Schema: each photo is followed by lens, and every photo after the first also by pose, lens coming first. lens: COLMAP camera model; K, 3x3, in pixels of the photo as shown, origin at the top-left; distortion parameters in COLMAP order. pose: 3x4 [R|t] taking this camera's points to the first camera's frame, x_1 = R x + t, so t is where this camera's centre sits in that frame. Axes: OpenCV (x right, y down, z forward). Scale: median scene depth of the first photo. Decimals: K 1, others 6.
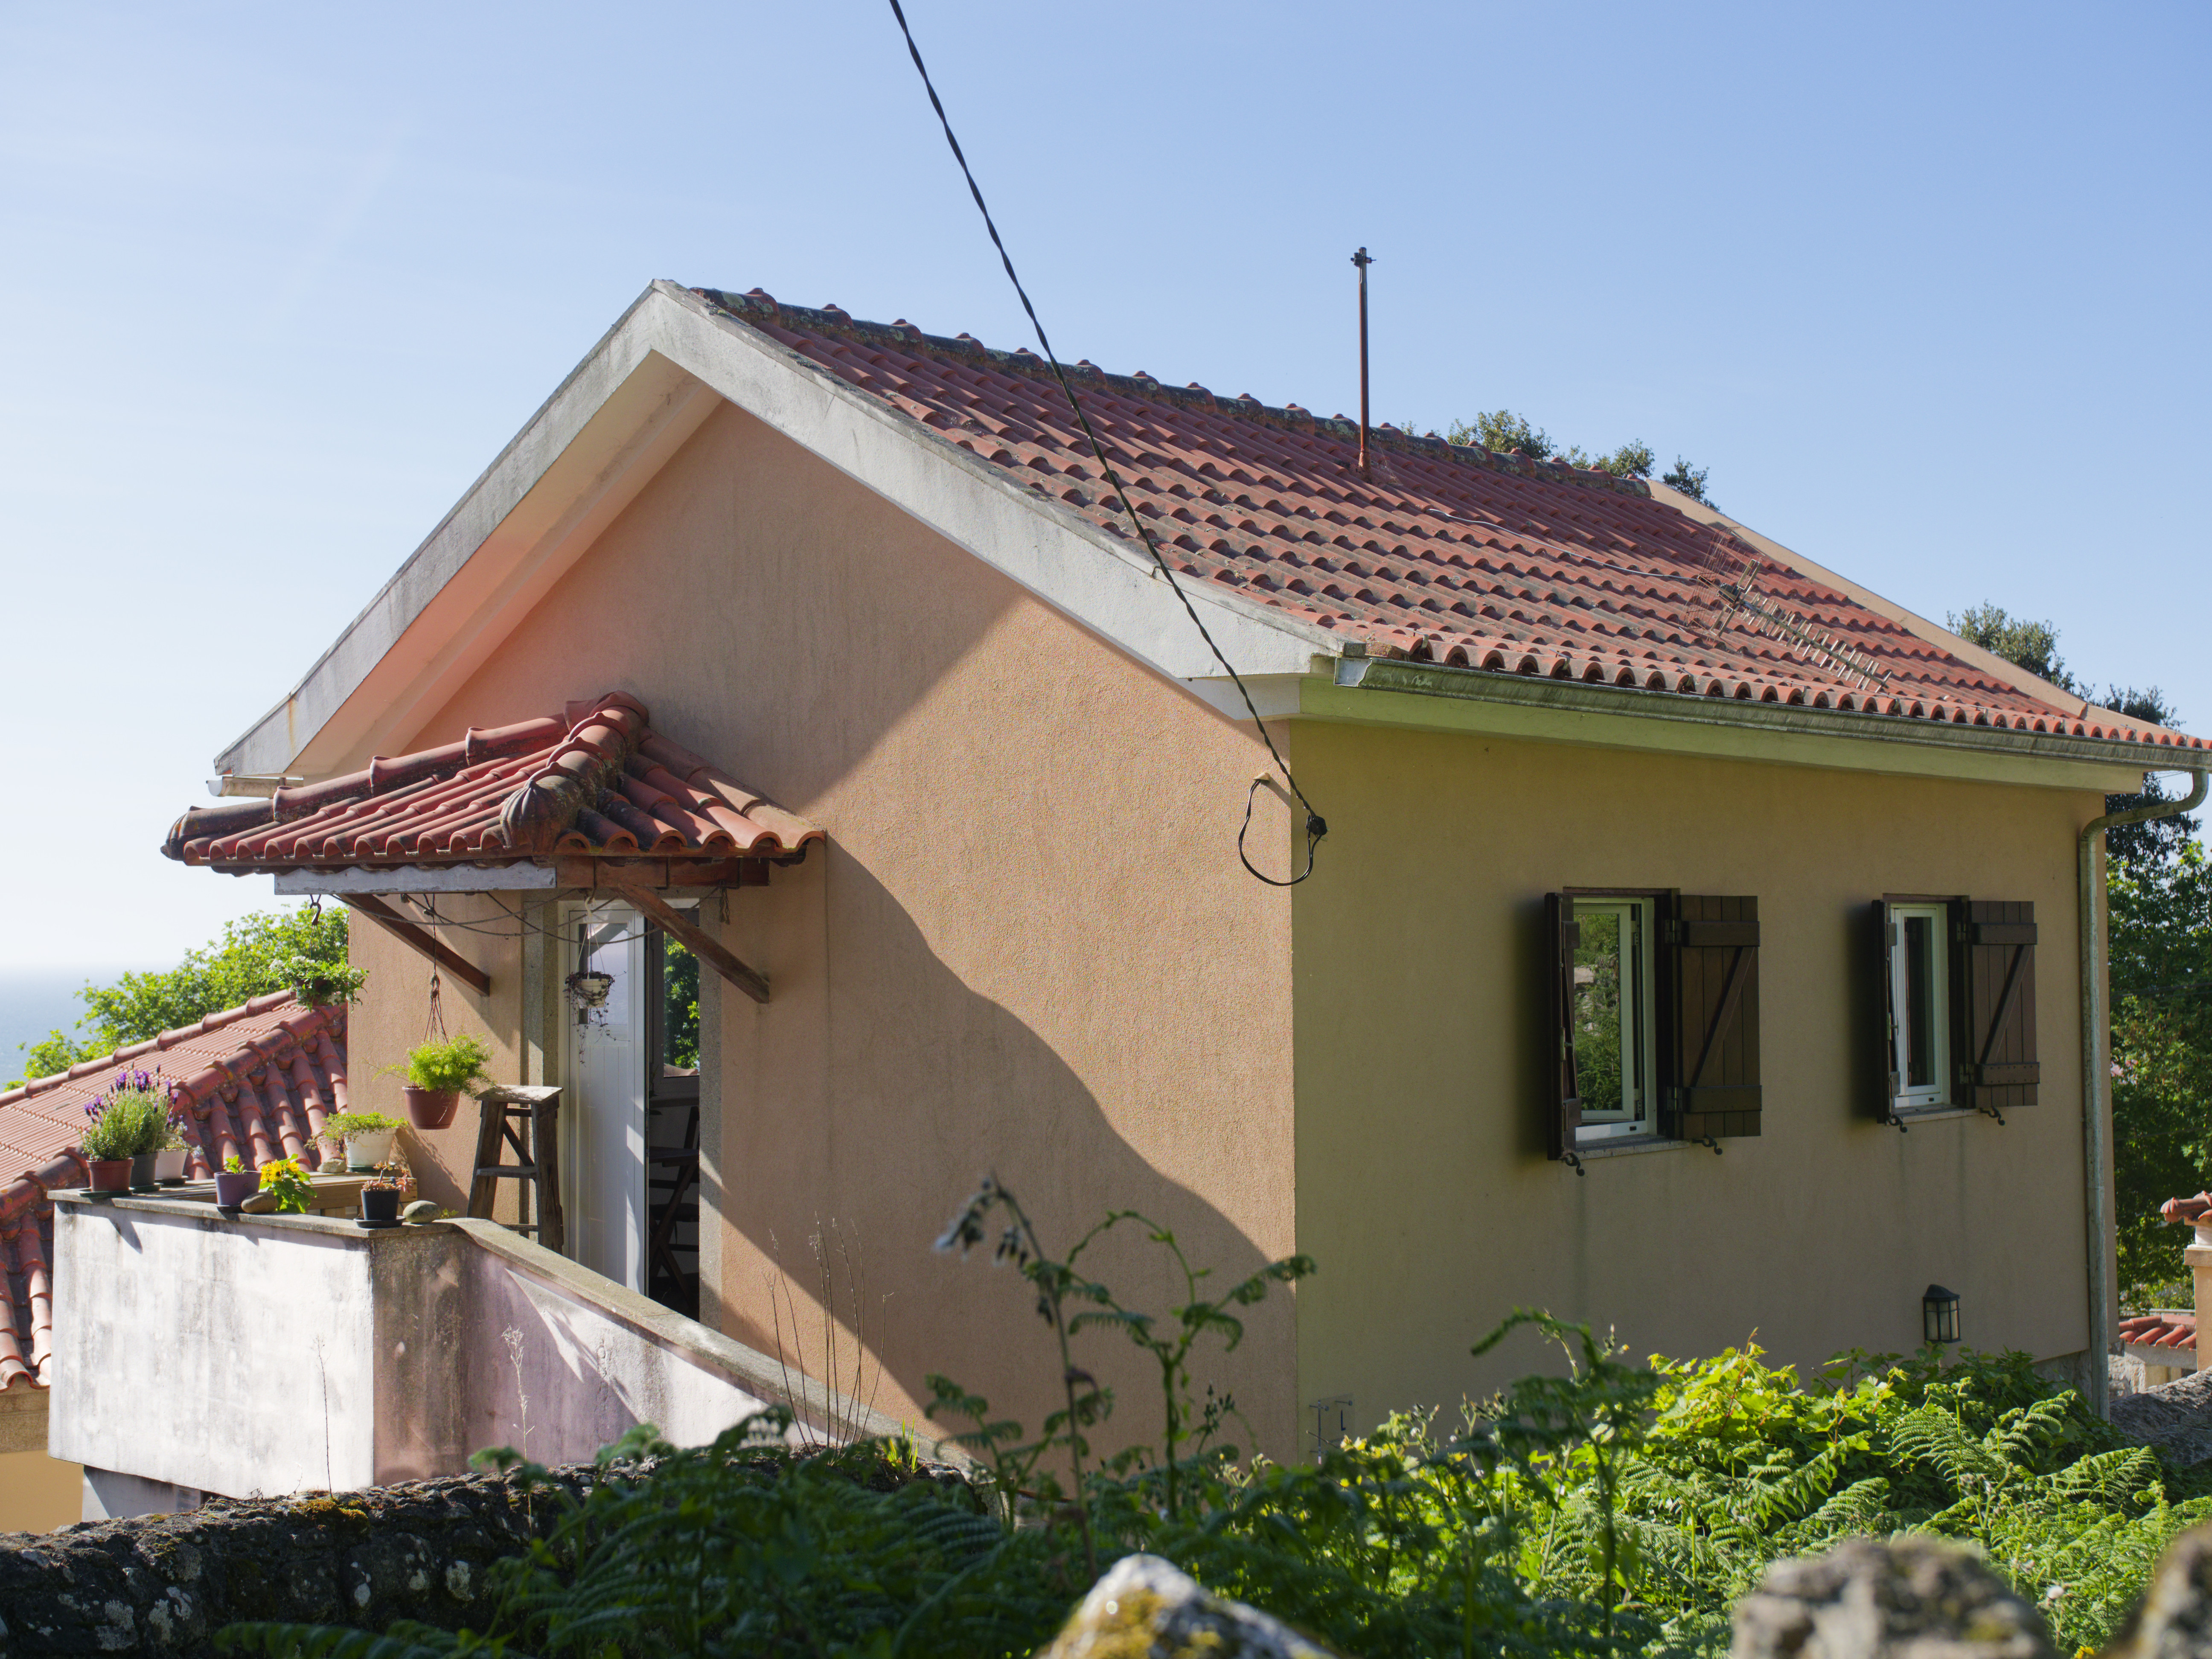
lens RADIAL K [[3039.7, 0, 1106.0], [0, 3039.7, 829.5], [0, 0, 1]] dist [0.003407, 0.255216]
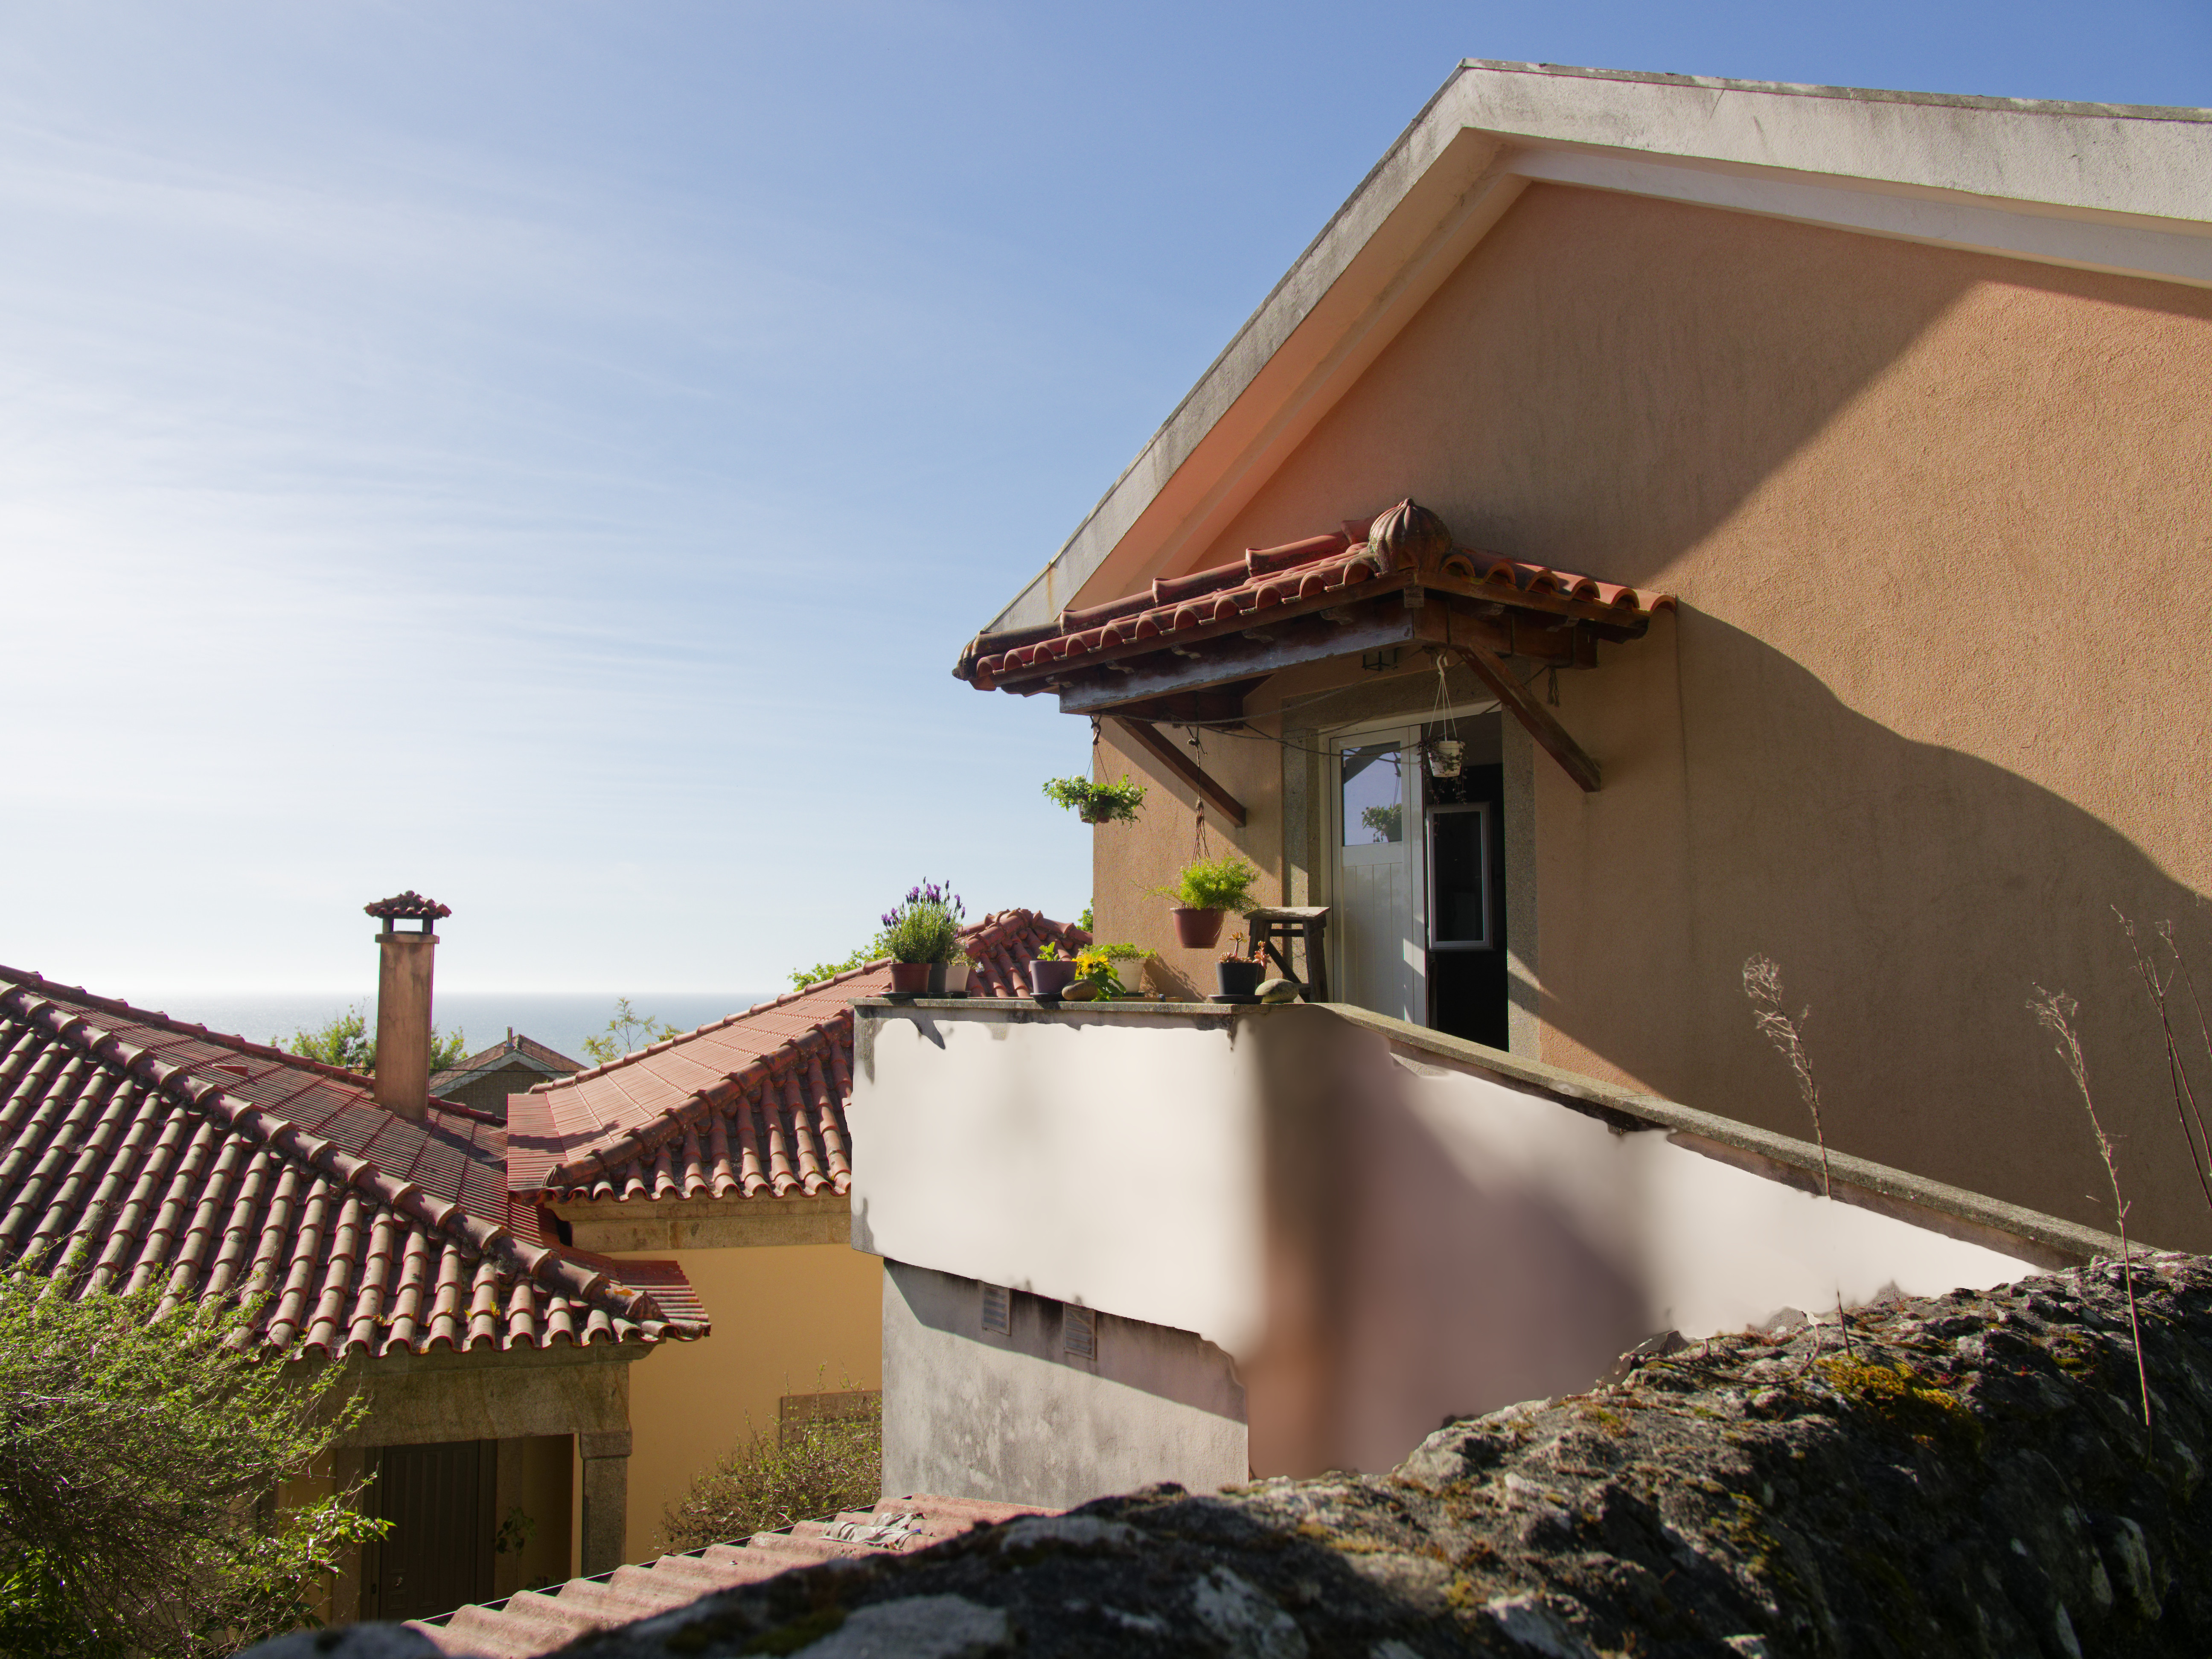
lens RADIAL K [[1775.5, 0, 1106.0], [0, 1775.5, 829.5], [0, 0, 1]] dist [-0.112496, 0.103558]
pose [[0.989751, -0.003420, -0.142760, -0.175693], [-0.002691, 0.999089, -0.042585, 0.088400], [0.142775, 0.042533, 0.988841, 0.418434]]
